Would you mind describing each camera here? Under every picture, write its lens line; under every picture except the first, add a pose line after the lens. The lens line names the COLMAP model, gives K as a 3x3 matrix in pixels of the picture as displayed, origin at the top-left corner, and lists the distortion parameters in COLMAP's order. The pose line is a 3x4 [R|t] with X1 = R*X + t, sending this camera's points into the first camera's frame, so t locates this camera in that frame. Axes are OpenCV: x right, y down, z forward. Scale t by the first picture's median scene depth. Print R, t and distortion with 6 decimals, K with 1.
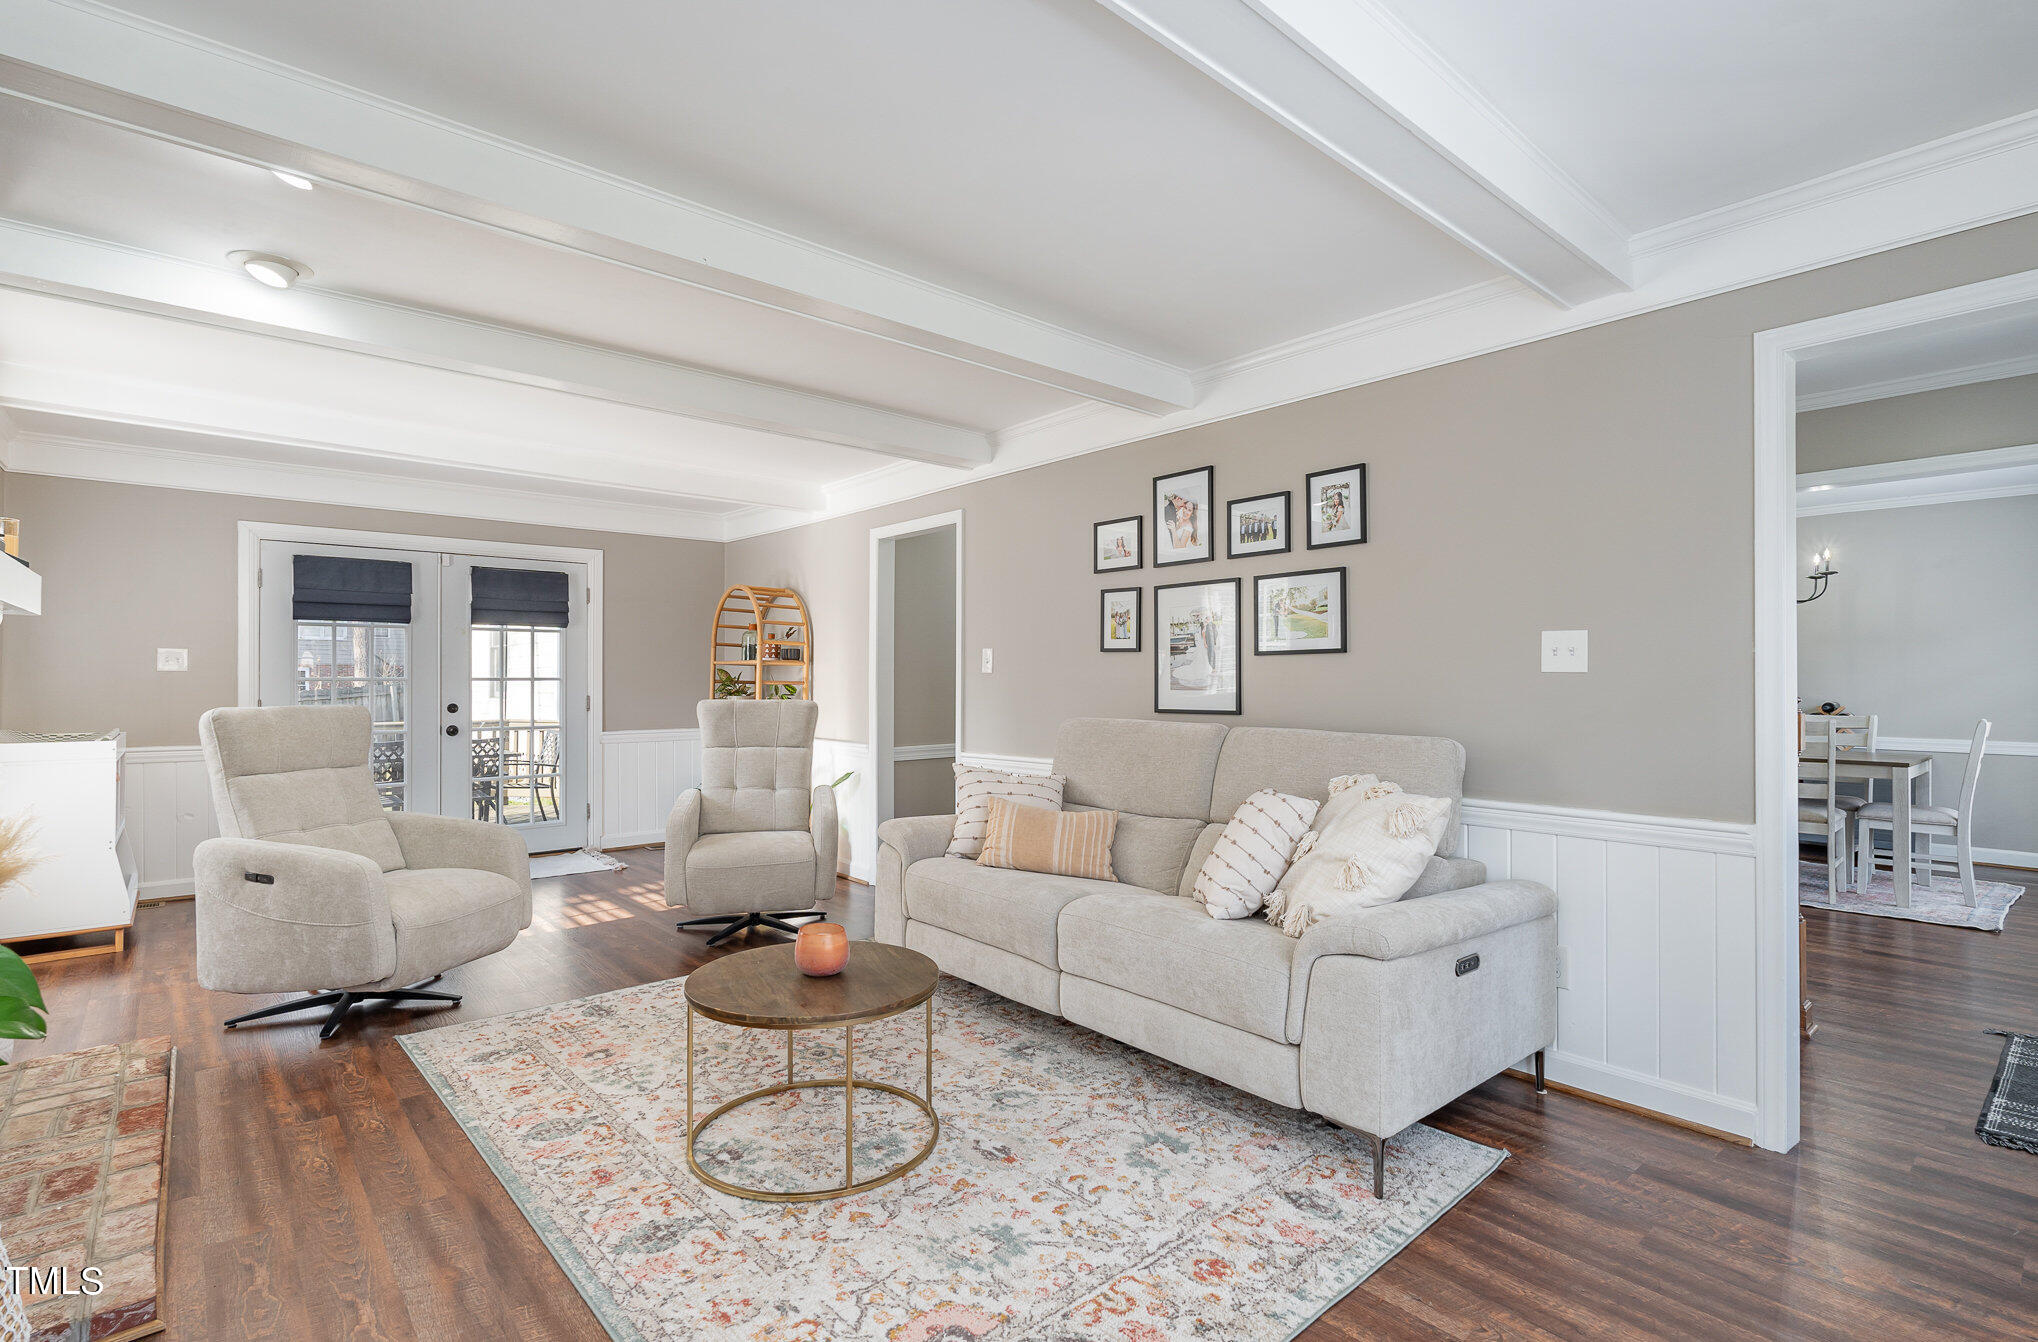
lens RADIAL K [[958.8, 0, 1008.6], [0, 958.8, 671.6], [0, 0, 1]] dist [-0.001552, 0.001010]
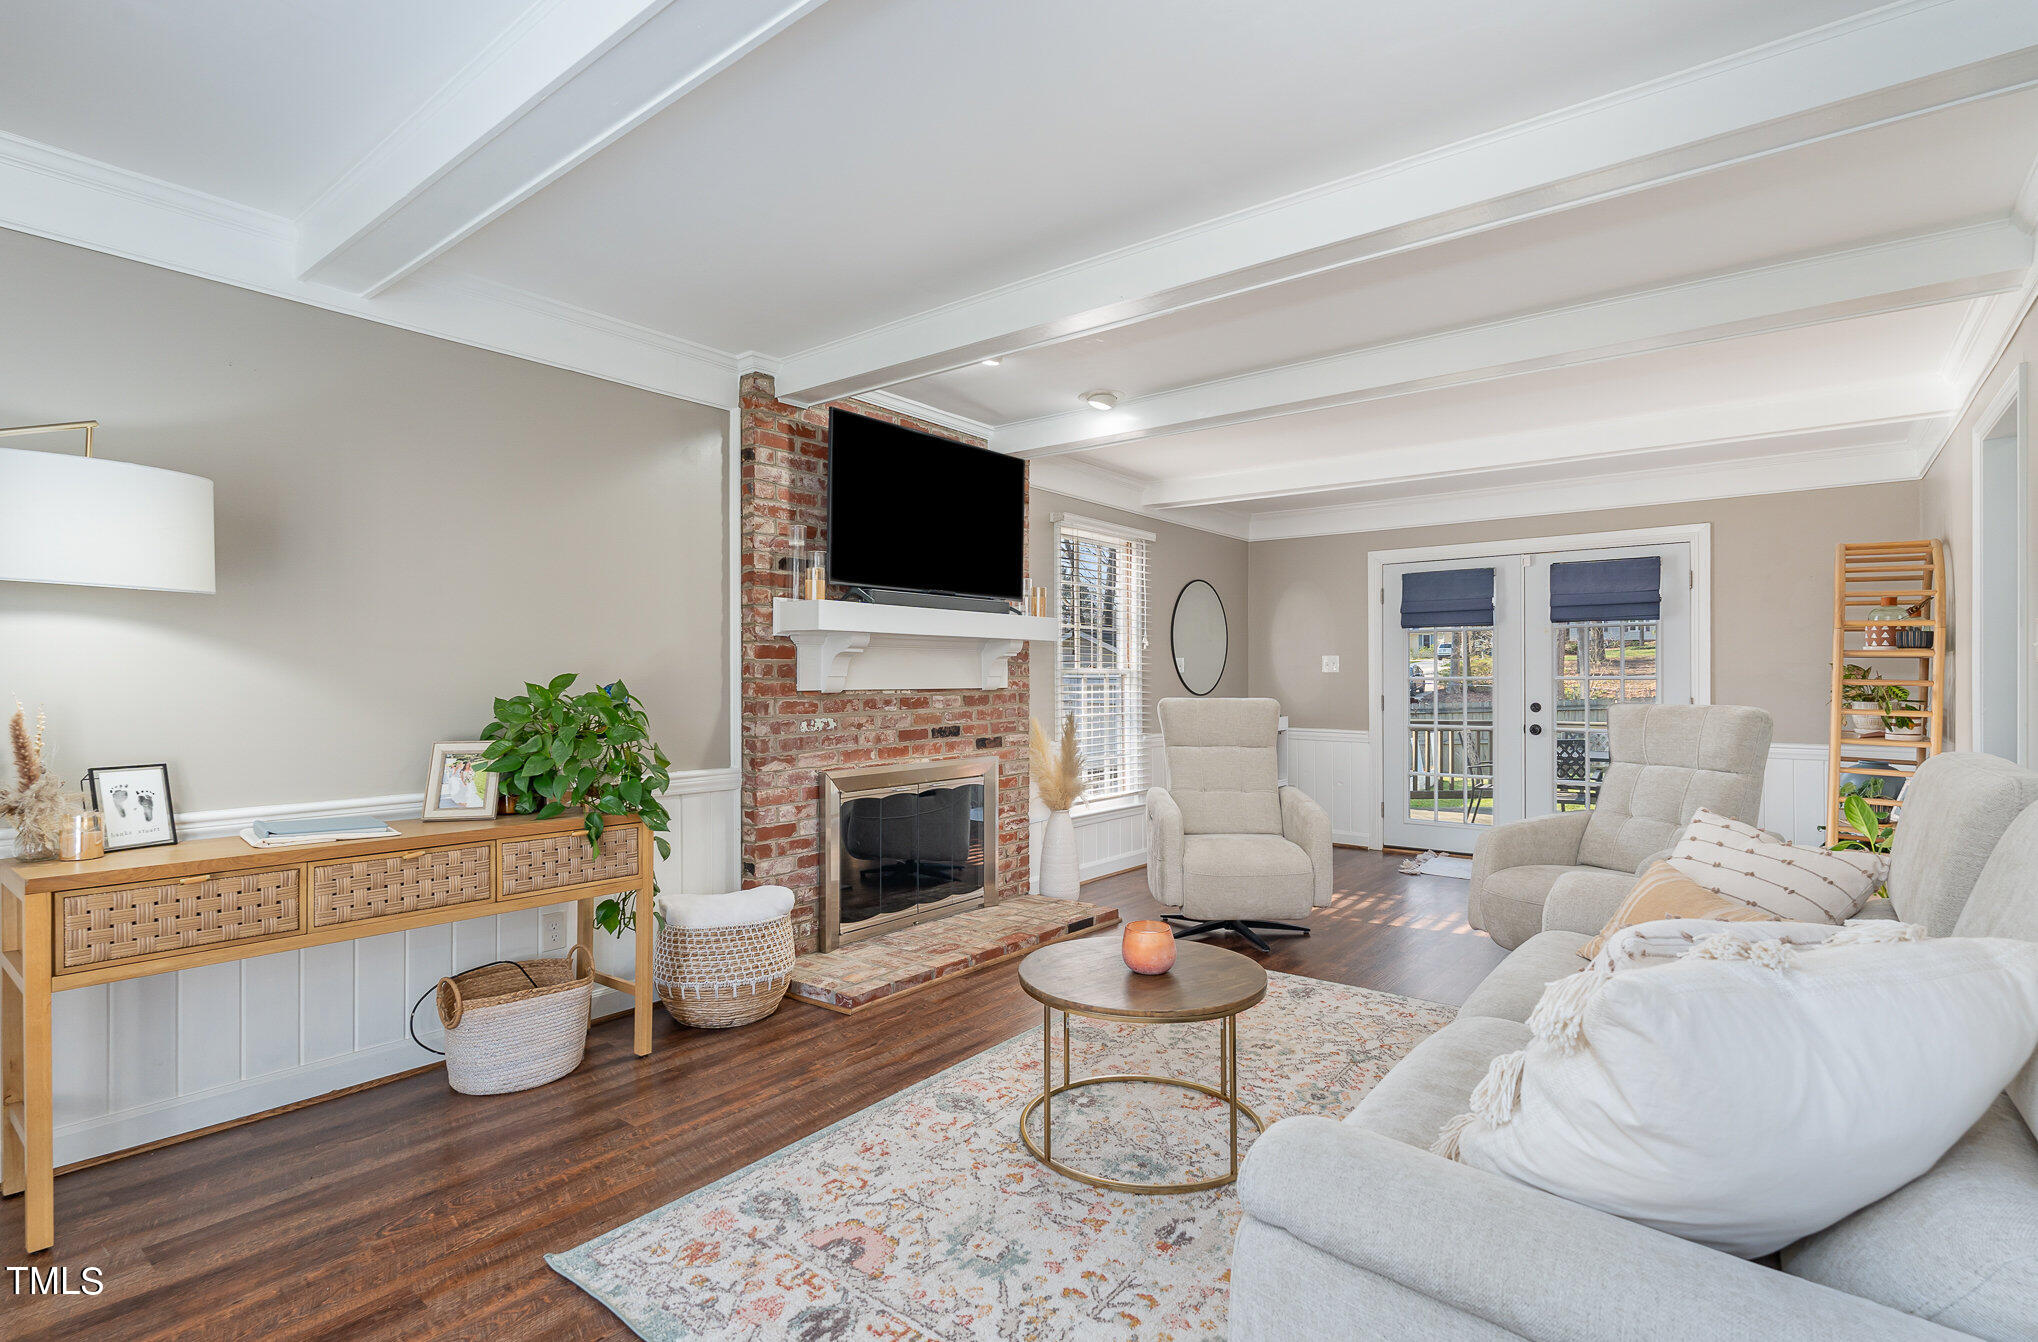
lens RADIAL K [[958.8, 0, 1009.8], [0, 958.8, 688.1], [0, 0, 1]] dist [-0.001552, 0.001010]
pose [[0.189634, 0.007550, -0.981826, 0.700114], [0.009849, 0.999905, 0.009592, 0.007105], [0.981805, -0.011489, 0.189542, 0.623251]]
